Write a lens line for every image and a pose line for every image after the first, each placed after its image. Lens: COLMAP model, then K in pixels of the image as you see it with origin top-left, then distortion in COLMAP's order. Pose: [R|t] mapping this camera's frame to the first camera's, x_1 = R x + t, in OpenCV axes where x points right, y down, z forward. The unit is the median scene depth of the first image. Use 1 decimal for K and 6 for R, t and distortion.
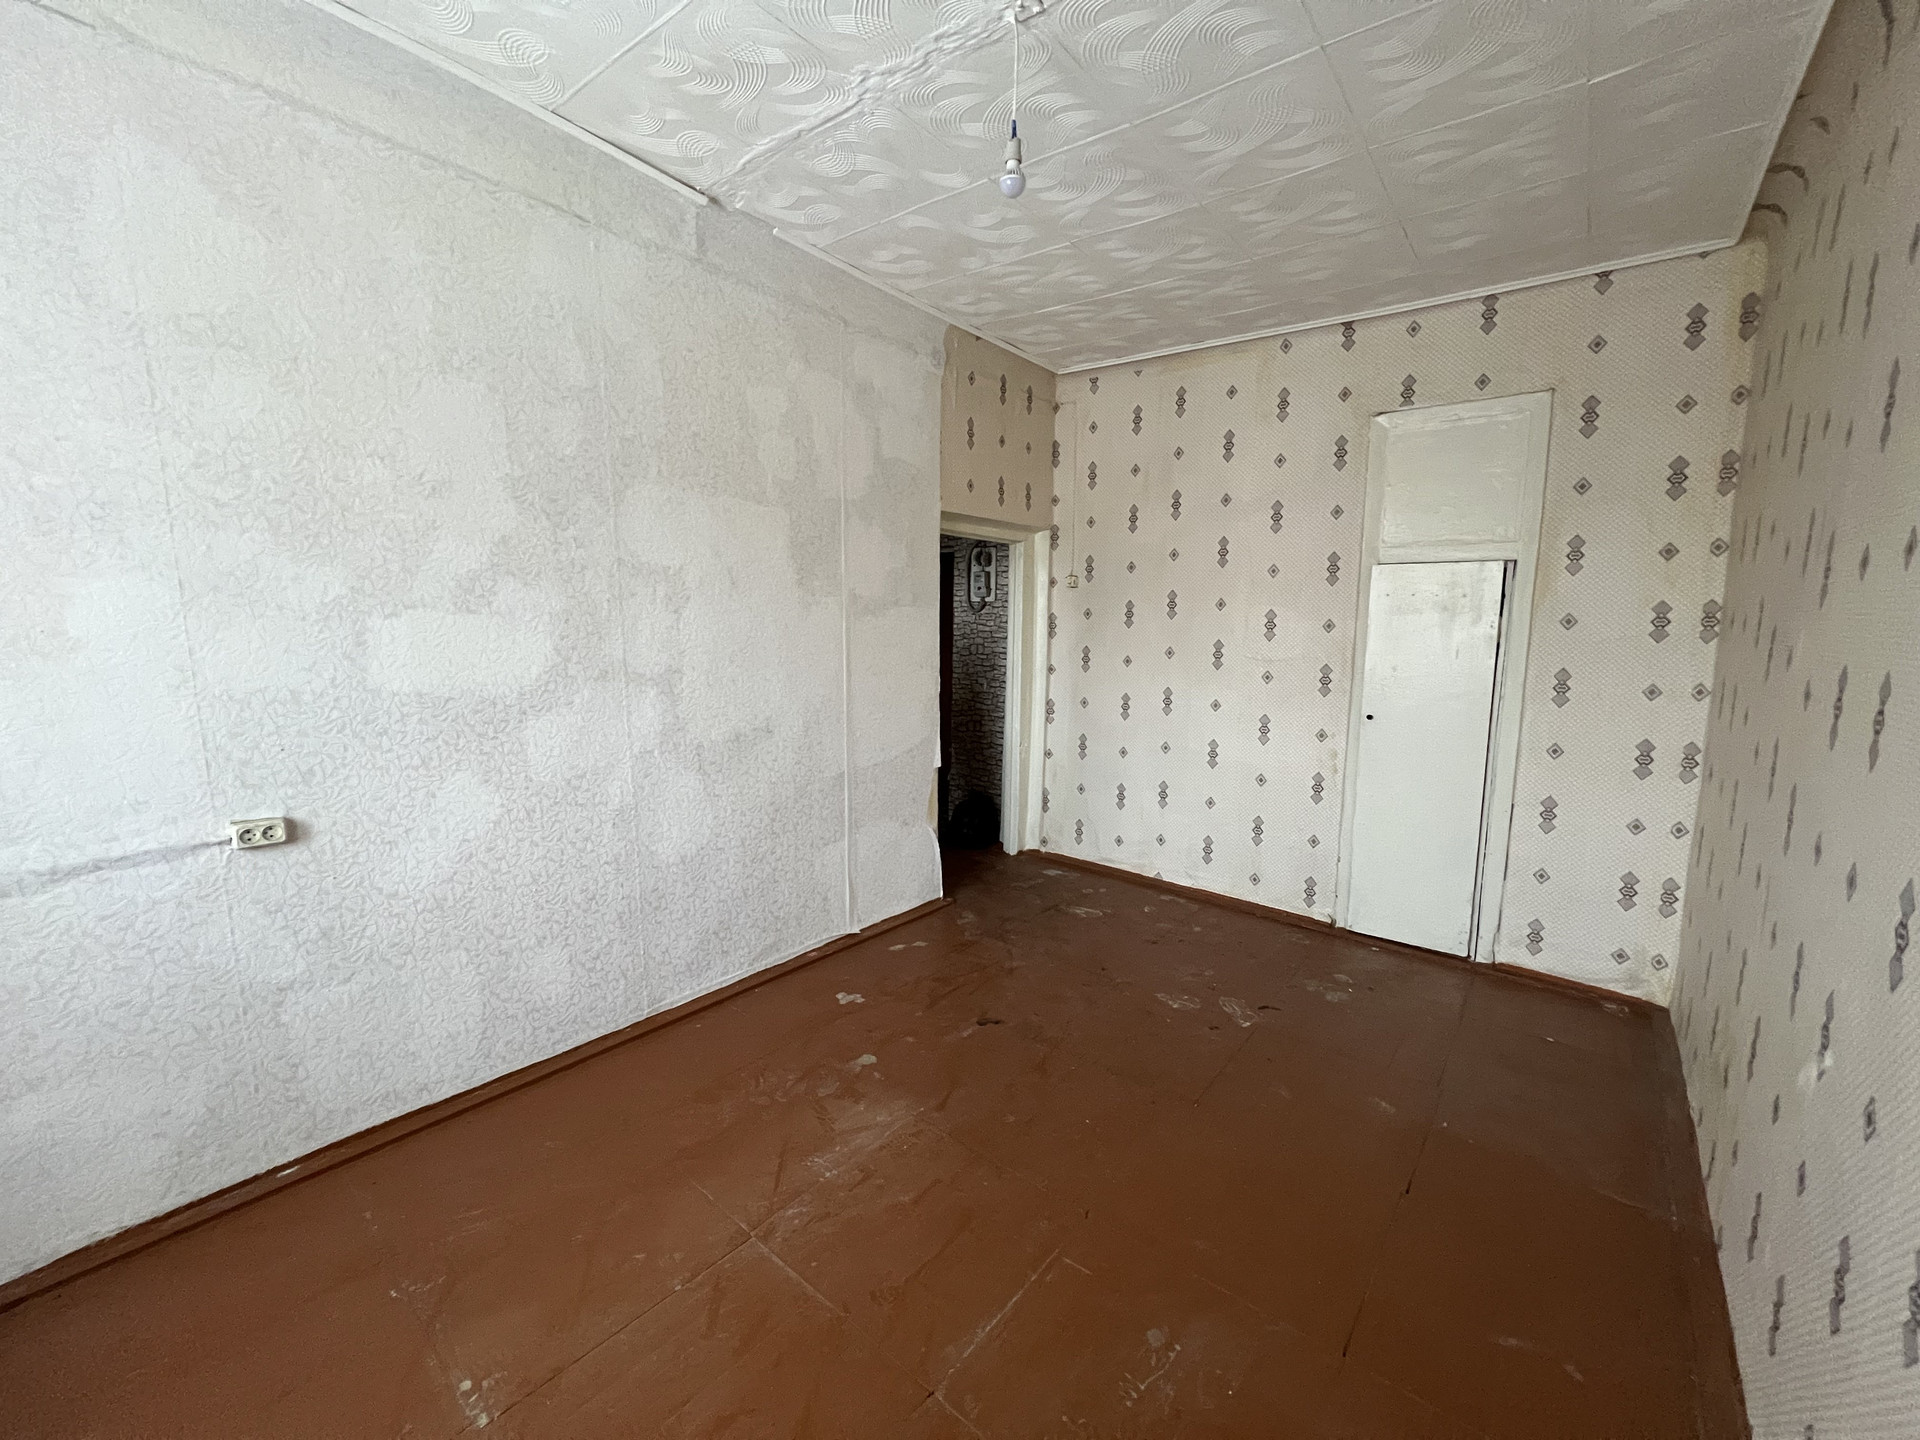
lens RADIAL K [[766.2, 0, 954.1], [0, 766.2, 718.2], [0, 0, 1]] dist [-0.001167, -0.000181]
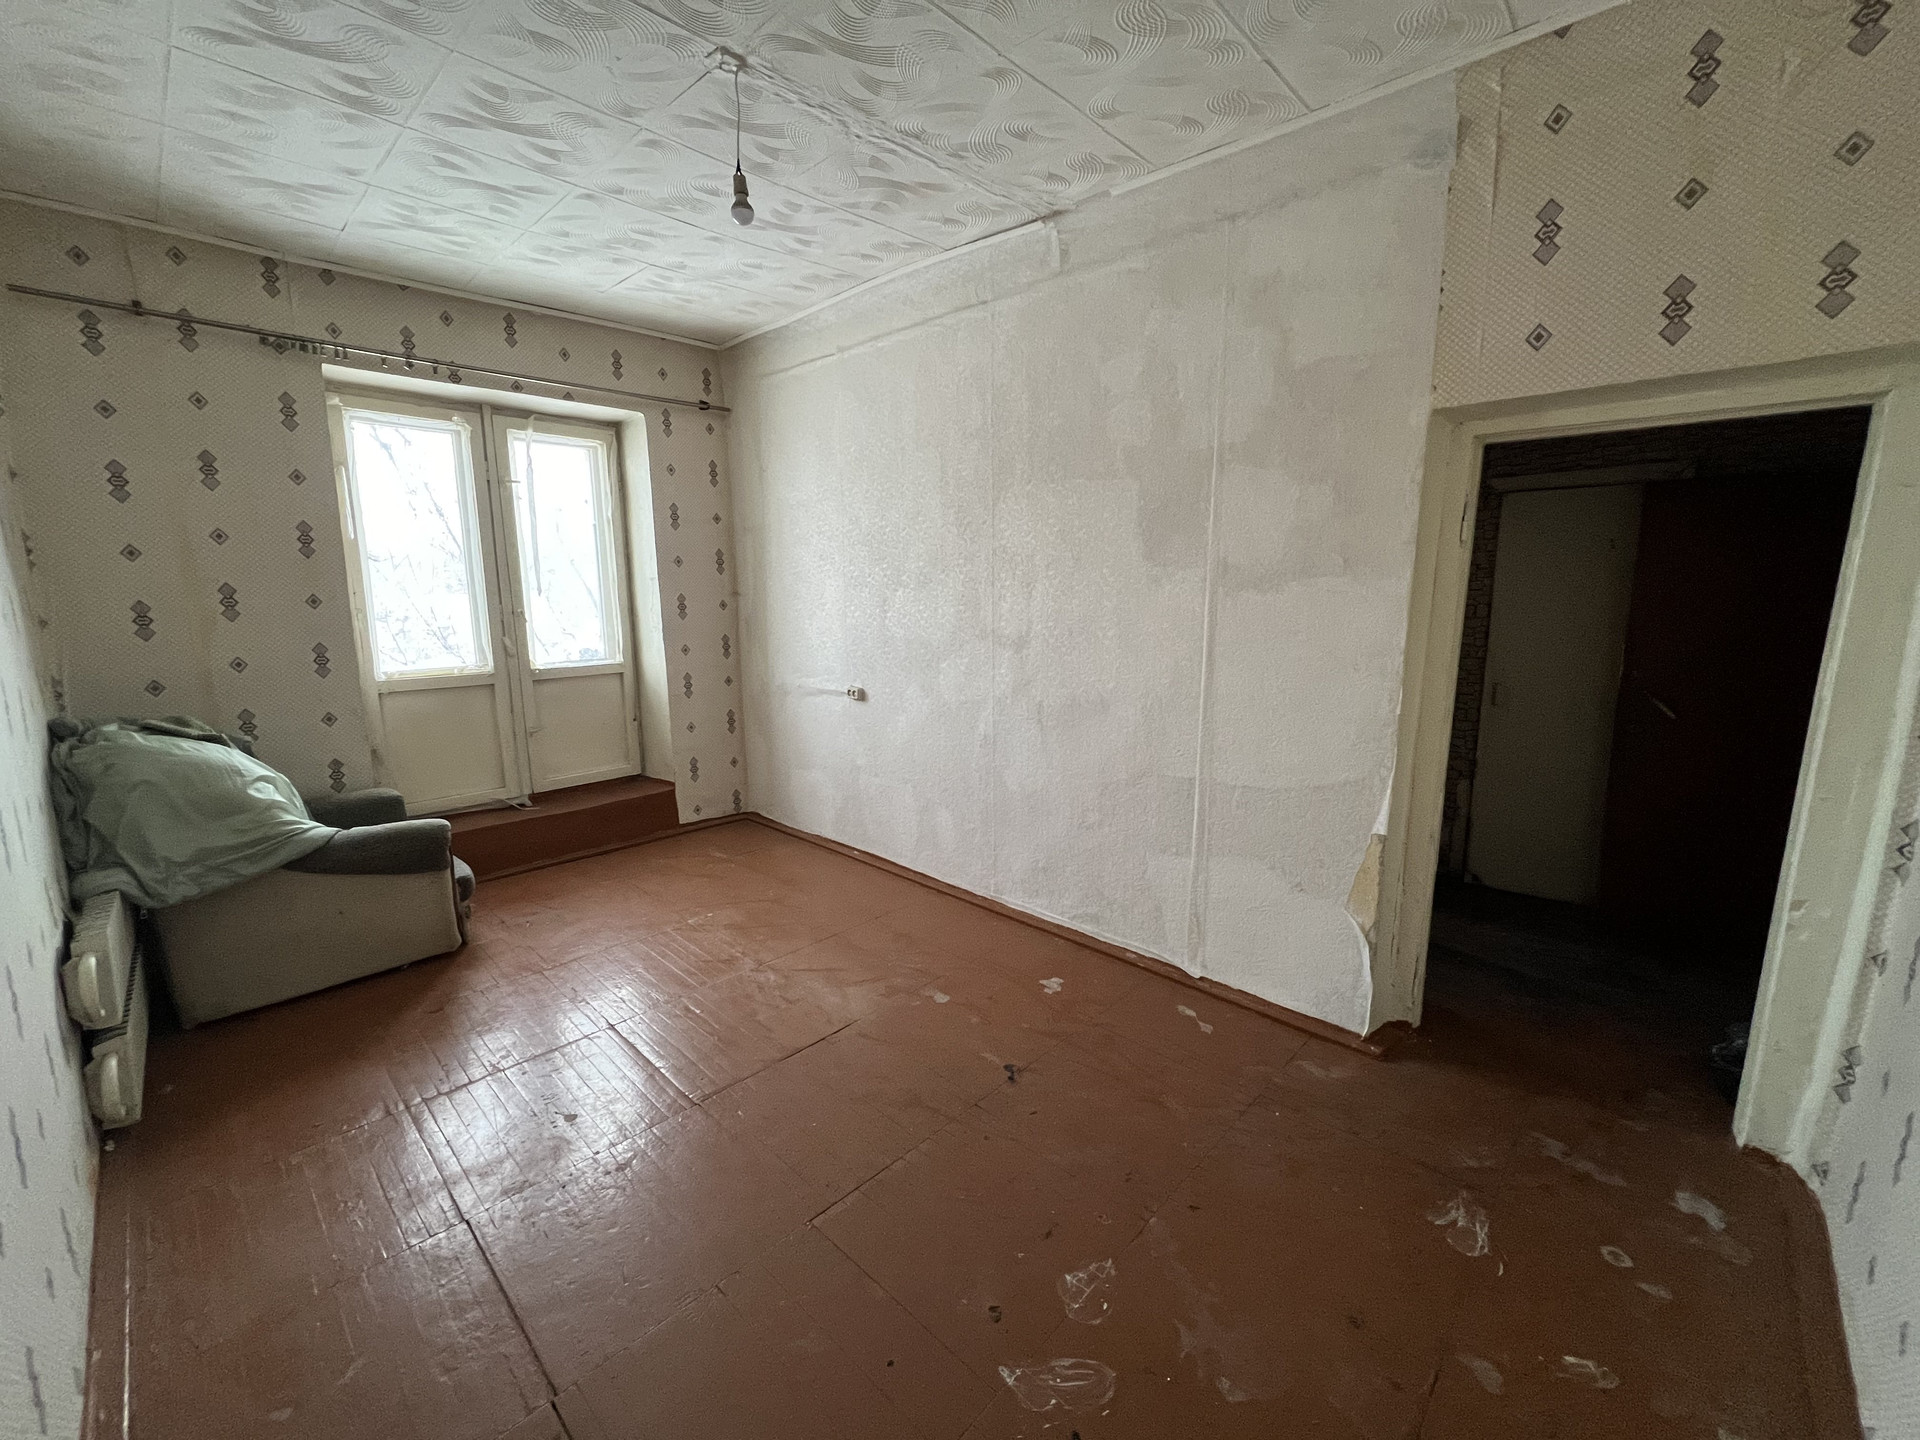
lens RADIAL K [[766.2, 0, 957.5], [0, 766.2, 717.5], [0, 0, 1]] dist [-0.001167, -0.000181]
pose [[-0.059874, 0.155657, -0.985995, 0.671261], [-0.132166, 0.977834, 0.162395, -0.094483], [0.989418, 0.140039, -0.037974, 0.750711]]
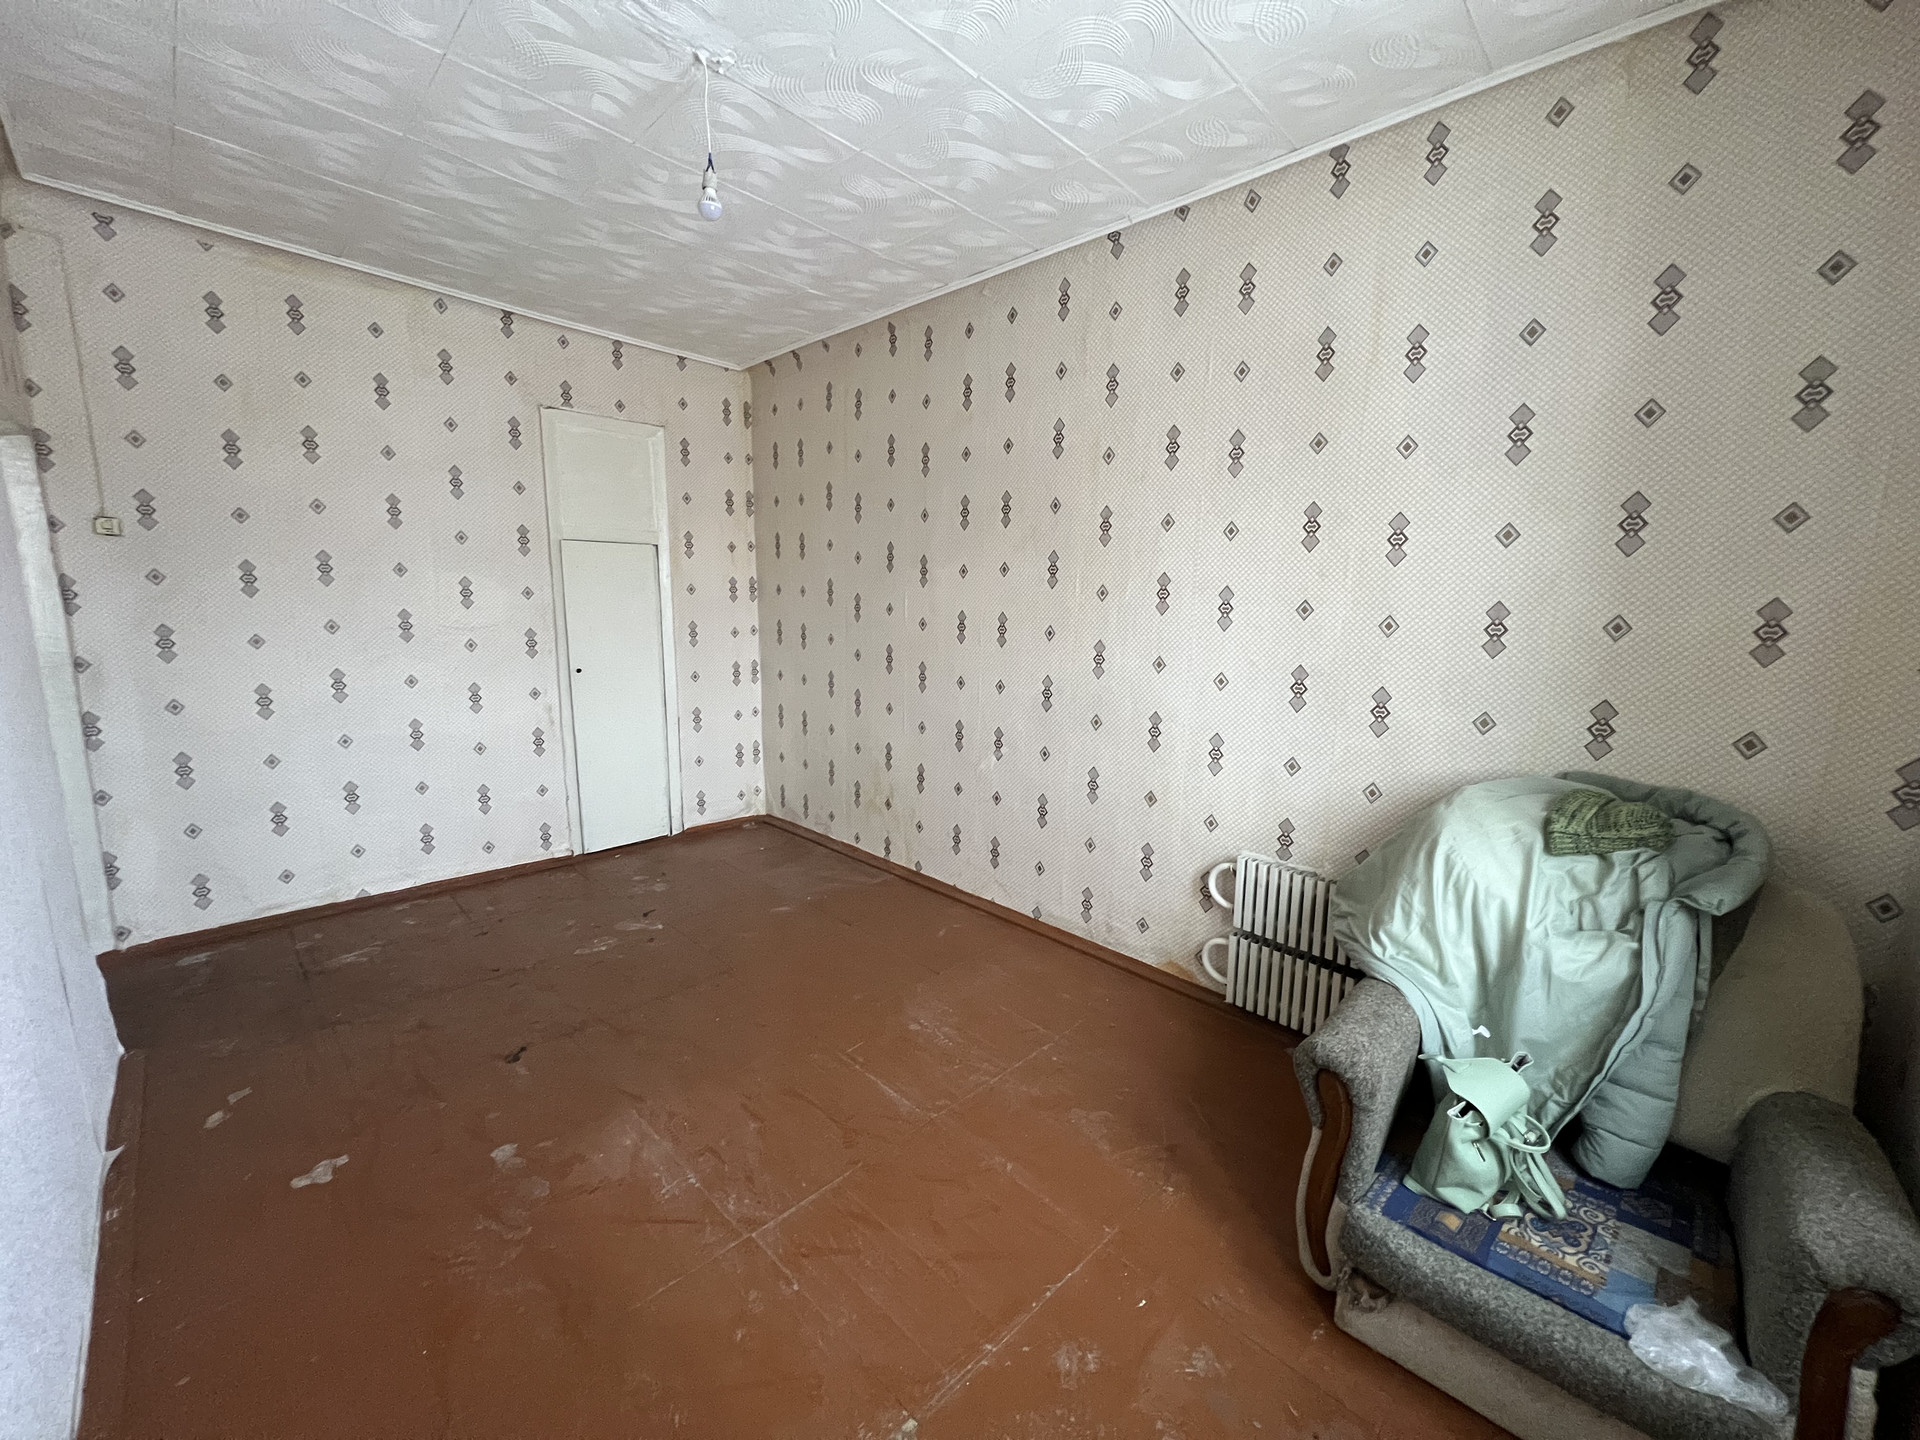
lens RADIAL K [[766.2, 0, 961.6], [0, 766.2, 719.4], [0, 0, 1]] dist [-0.001167, -0.000181]
pose [[0.084622, -0.171518, 0.981540, -0.576471], [0.115911, 0.980080, 0.161270, -0.049688], [-0.989648, 0.100124, 0.102817, 0.301539]]
